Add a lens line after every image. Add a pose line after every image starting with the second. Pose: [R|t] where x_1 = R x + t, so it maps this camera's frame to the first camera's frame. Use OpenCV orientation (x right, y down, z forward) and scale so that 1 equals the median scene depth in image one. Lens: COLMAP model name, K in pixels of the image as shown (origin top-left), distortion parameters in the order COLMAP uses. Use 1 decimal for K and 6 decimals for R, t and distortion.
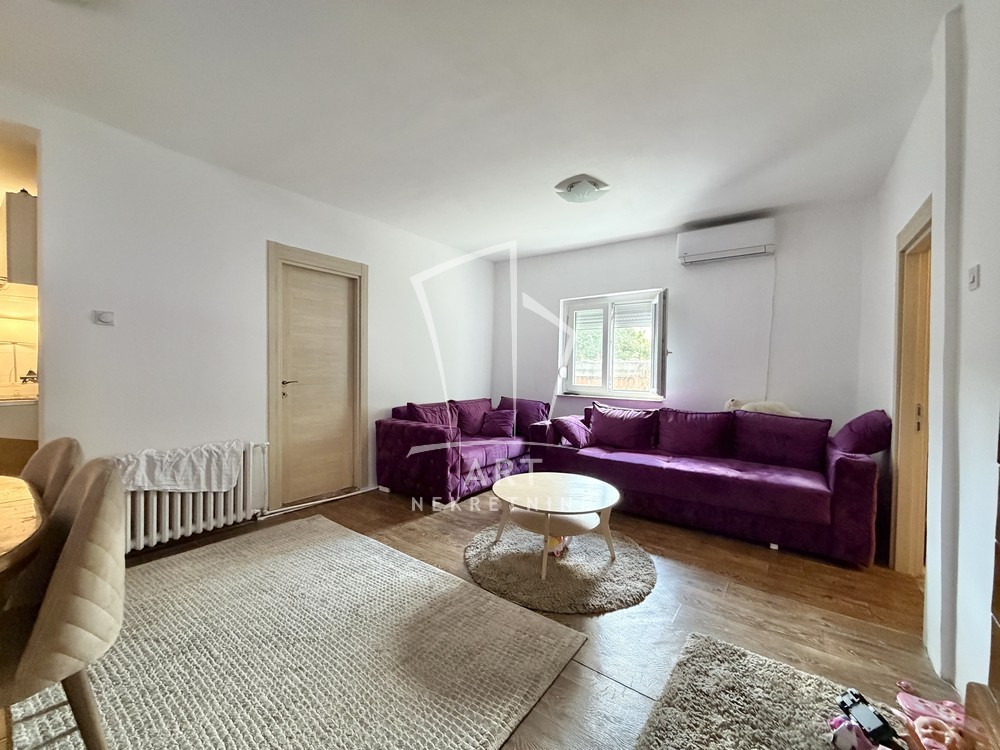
lens RADIAL K [[396.7, 0, 495.8], [0, 396.7, 375.6], [0, 0, 1]] dist [-0.000445, -0.000103]
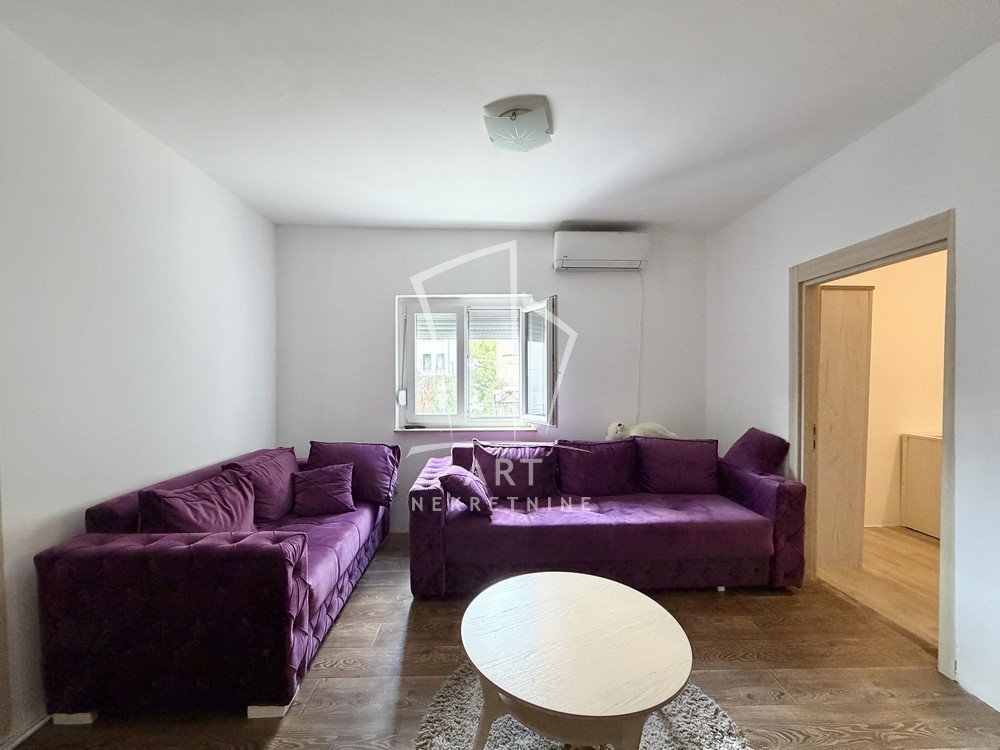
lens RADIAL K [[406.2, 0, 497.0], [0, 406.2, 386.4], [0, 0, 1]] dist [-0.001027, -0.000492]
pose [[0.782771, -0.027581, 0.621698, -0.189360], [0.025385, 0.999601, 0.012384, -0.042398], [-0.621792, 0.006088, 0.783159, 0.406653]]
